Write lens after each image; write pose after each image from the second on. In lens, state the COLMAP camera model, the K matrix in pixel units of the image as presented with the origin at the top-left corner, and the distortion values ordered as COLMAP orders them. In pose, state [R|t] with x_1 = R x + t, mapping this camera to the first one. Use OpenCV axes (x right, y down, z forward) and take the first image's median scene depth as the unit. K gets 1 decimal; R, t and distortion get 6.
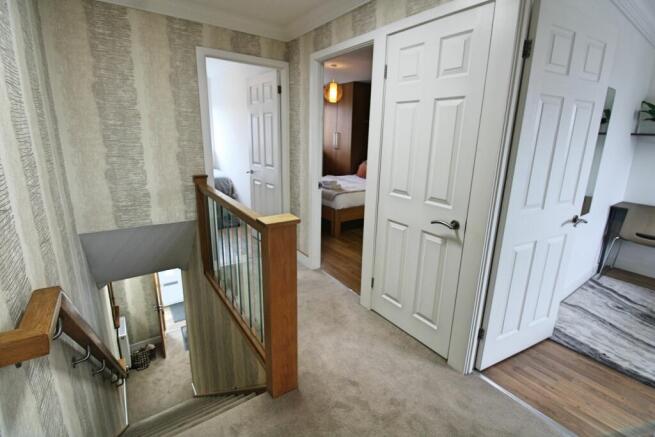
lens RADIAL K [[305.2, 0, 332.8], [0, 305.2, 214.6], [0, 0, 1]] dist [-0.009870, -0.003093]
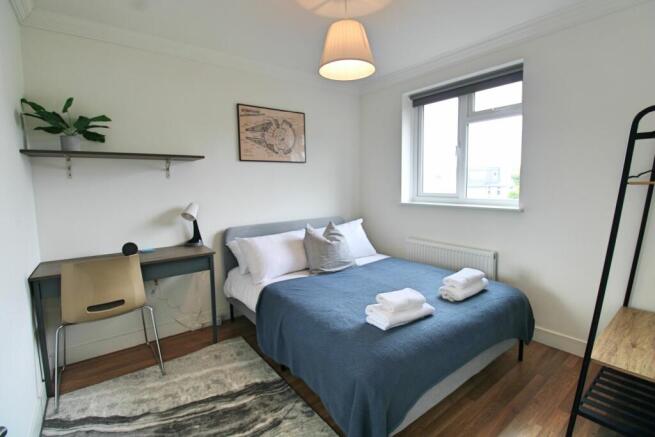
lens RADIAL K [[305.2, 0, 331.9], [0, 305.2, 211.8], [0, 0, 1]] dist [-0.009870, -0.003093]
pose [[-0.038104, -0.102492, 0.994004, 0.352605], [0.255547, 0.960650, 0.108849, -0.058391], [-0.966046, 0.258162, -0.010413, 0.424300]]
